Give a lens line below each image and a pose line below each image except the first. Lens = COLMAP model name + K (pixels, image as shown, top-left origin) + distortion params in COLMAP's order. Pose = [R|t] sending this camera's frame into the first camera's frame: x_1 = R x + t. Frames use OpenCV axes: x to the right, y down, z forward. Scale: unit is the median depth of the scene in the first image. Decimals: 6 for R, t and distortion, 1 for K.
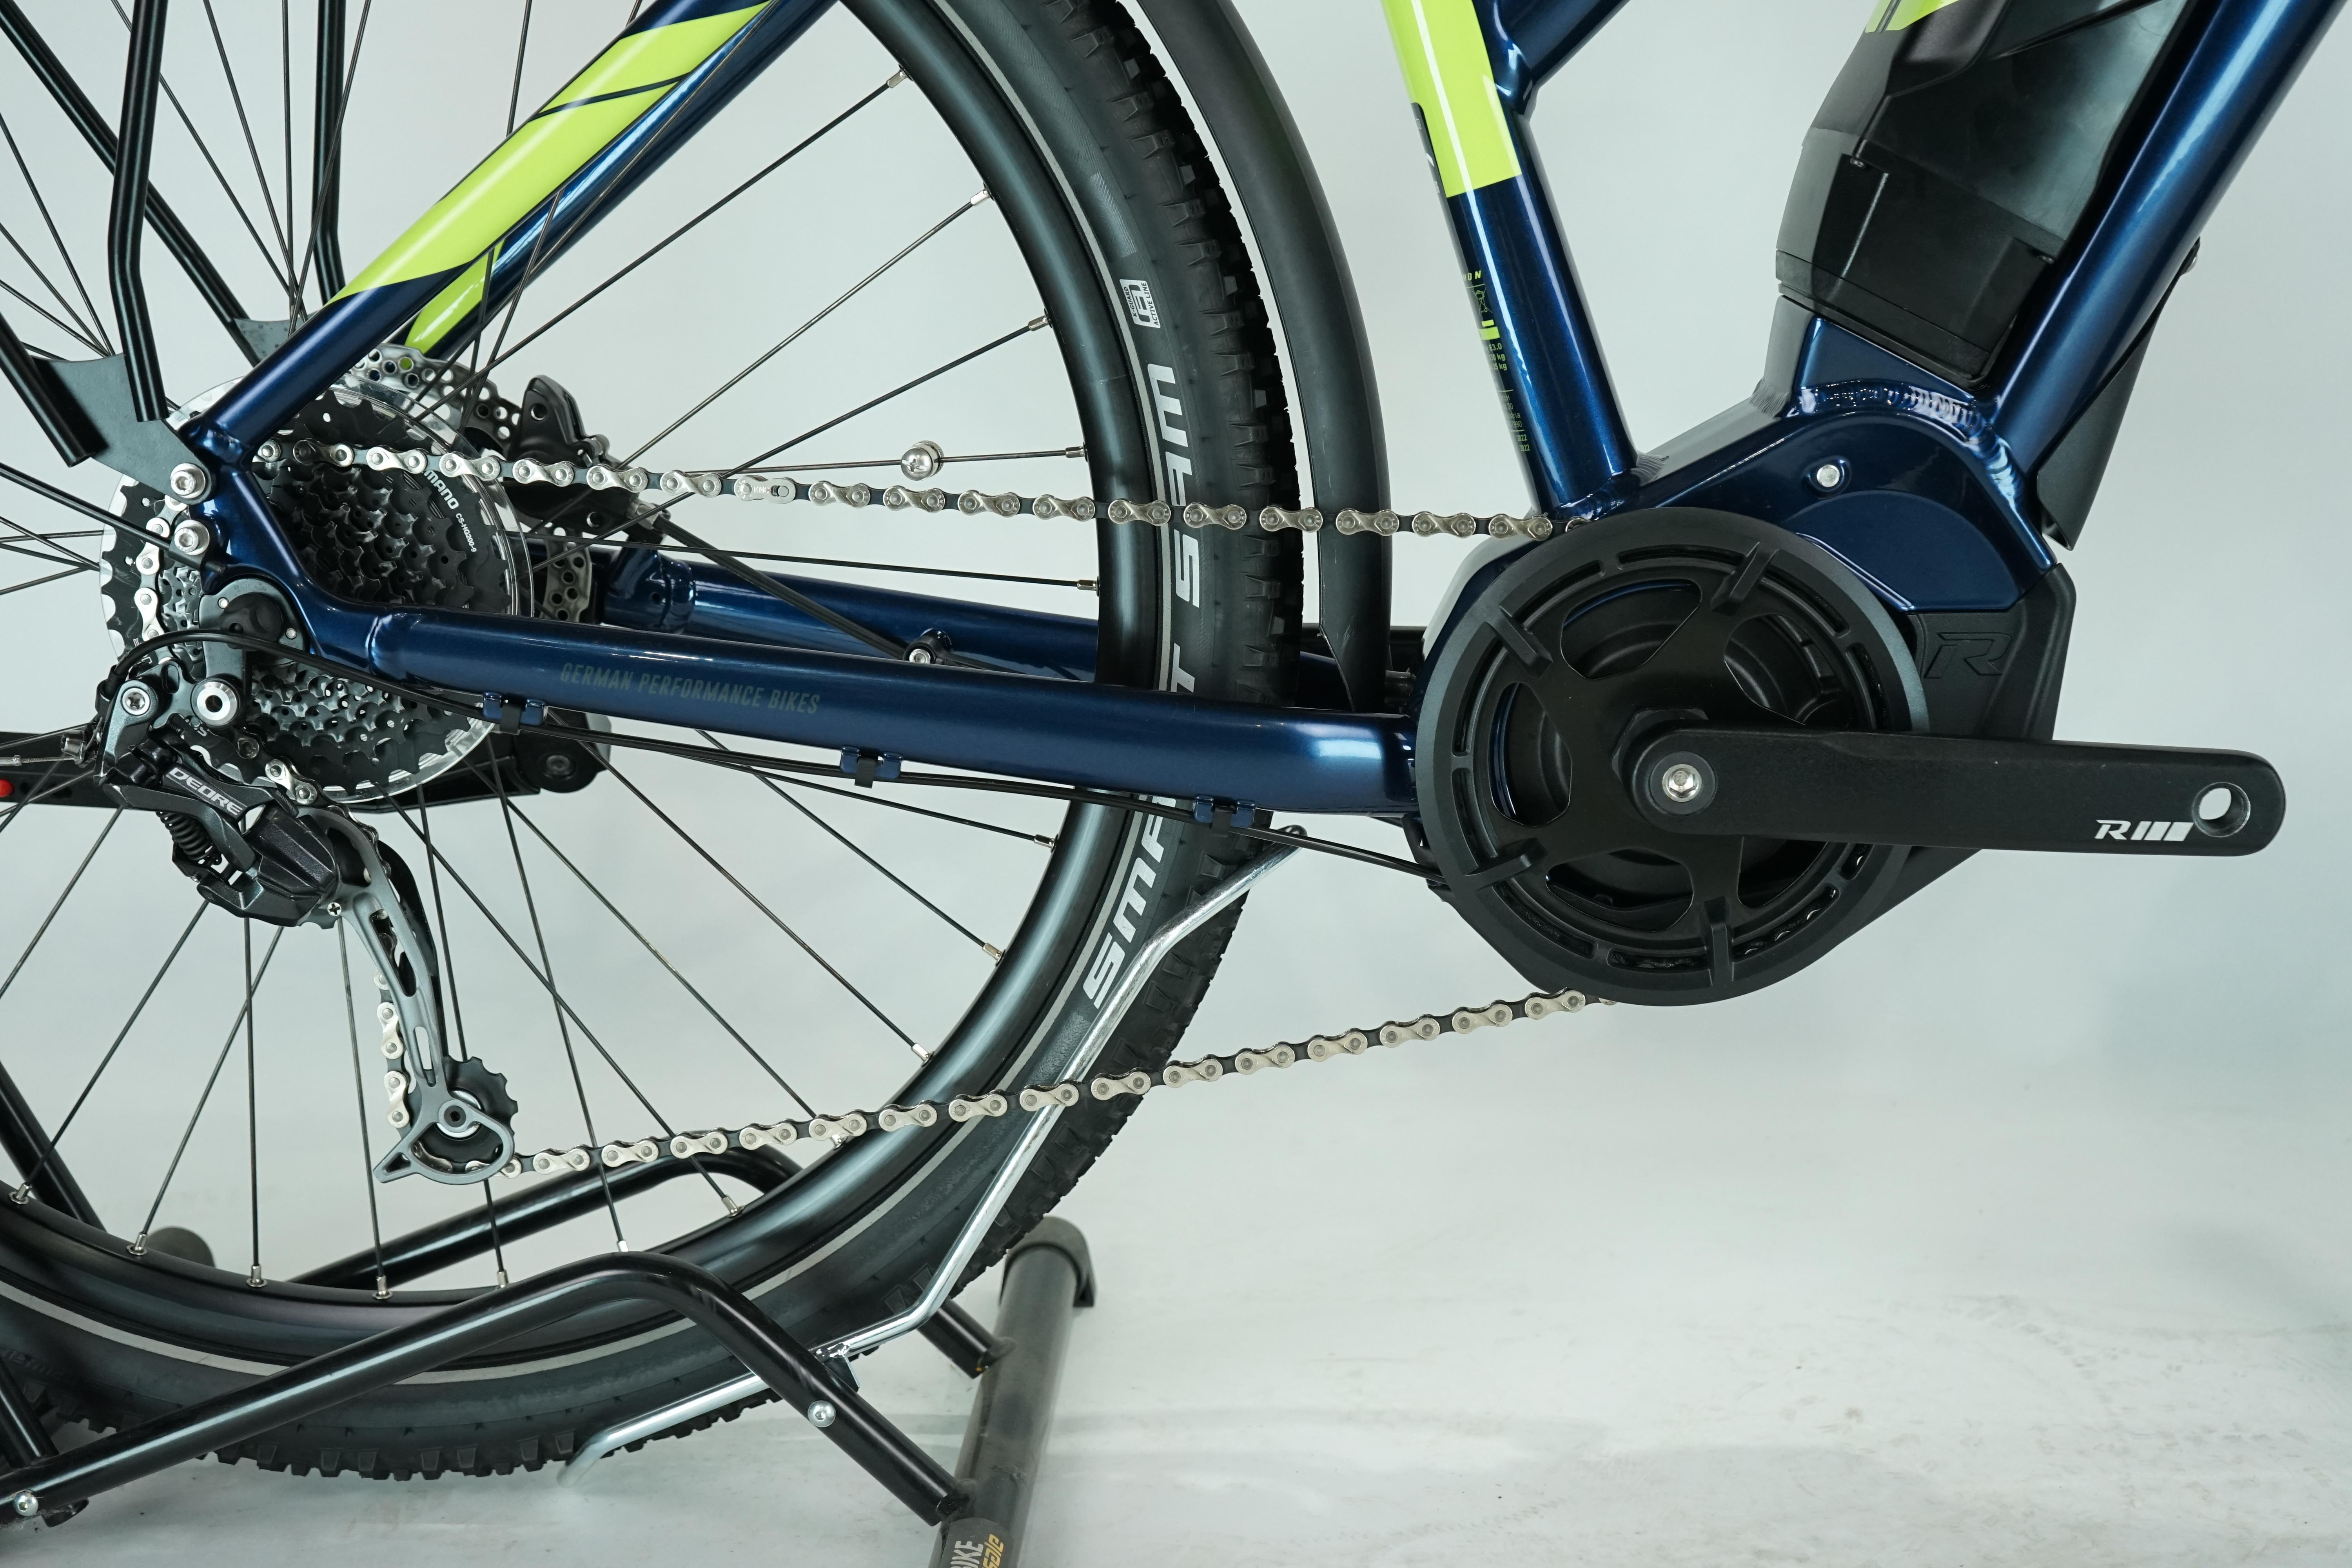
lens RADIAL K [[2916.9, 0, 1176.0], [0, 2916.9, 784.0], [0, 0, 1]] dist [0.017219, 0.004443]
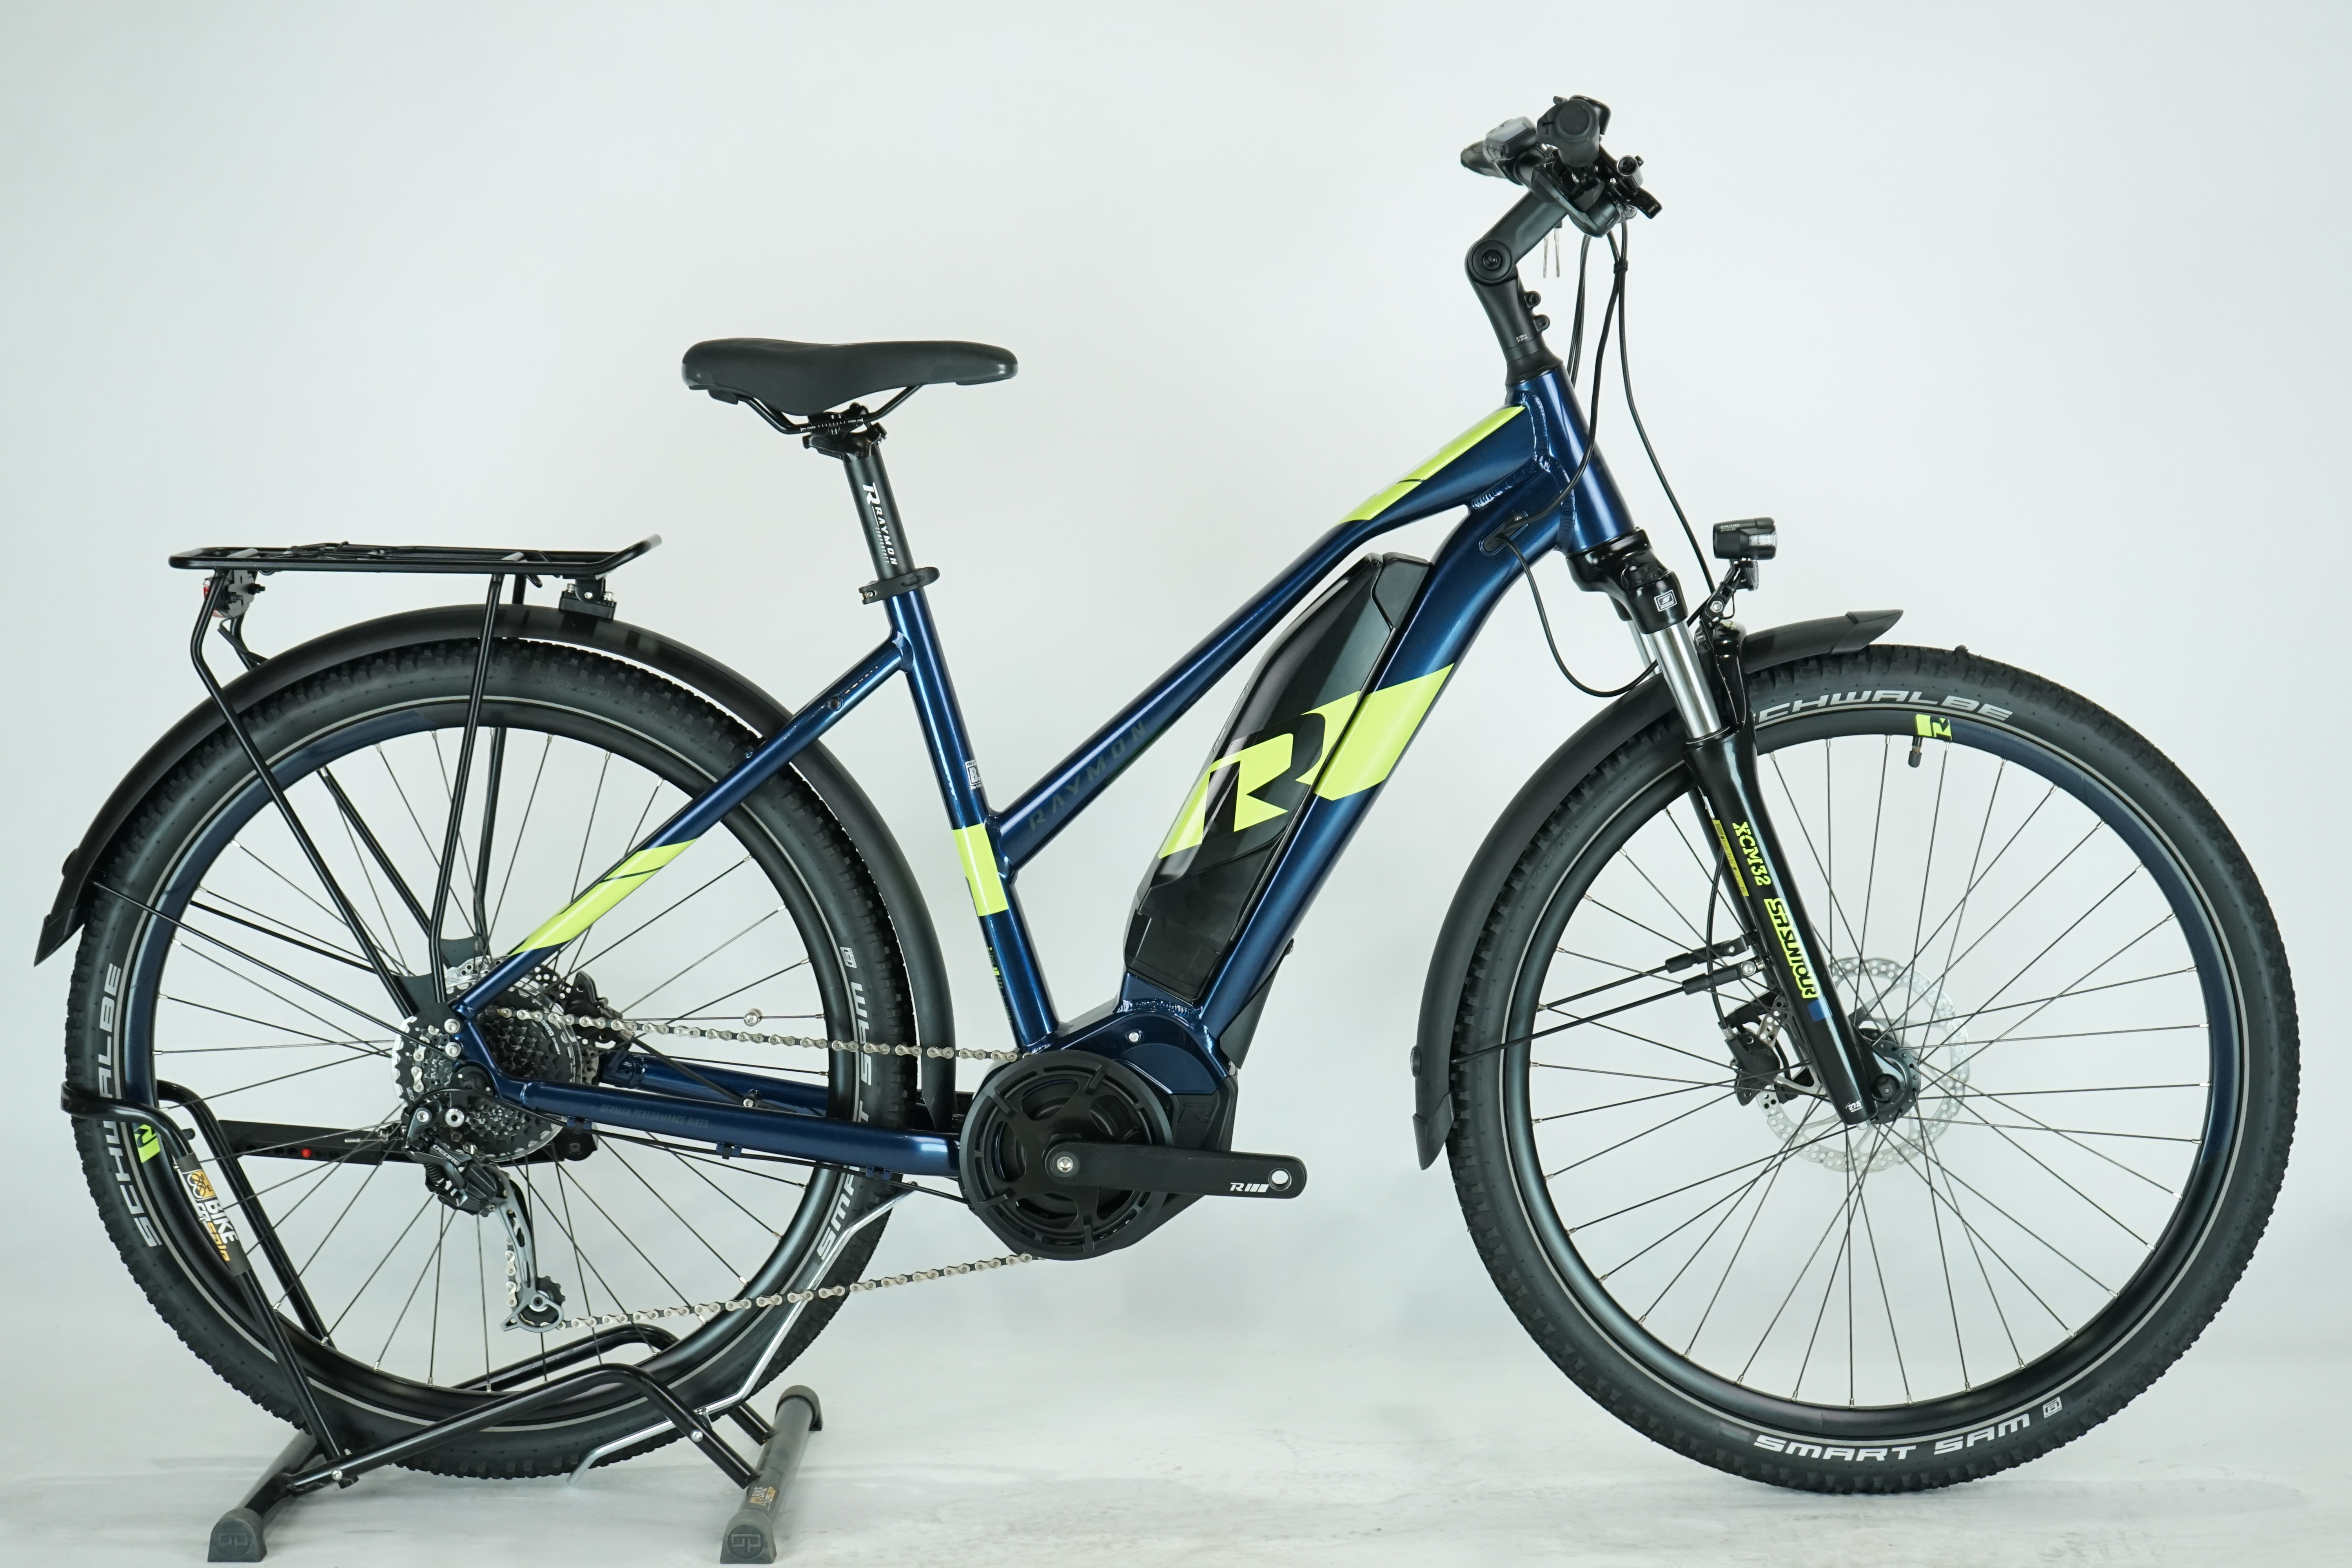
lens RADIAL K [[4348.8, 0, 1176.0], [0, 4348.8, 784.0], [0, 0, 1]] dist [-0.056661, -0.103219]
pose [[0.999046, 0.023976, 0.036489, 0.118225], [-0.020331, 0.995058, -0.097195, 0.032225], [-0.038640, 0.096361, 0.994596, -2.471400]]
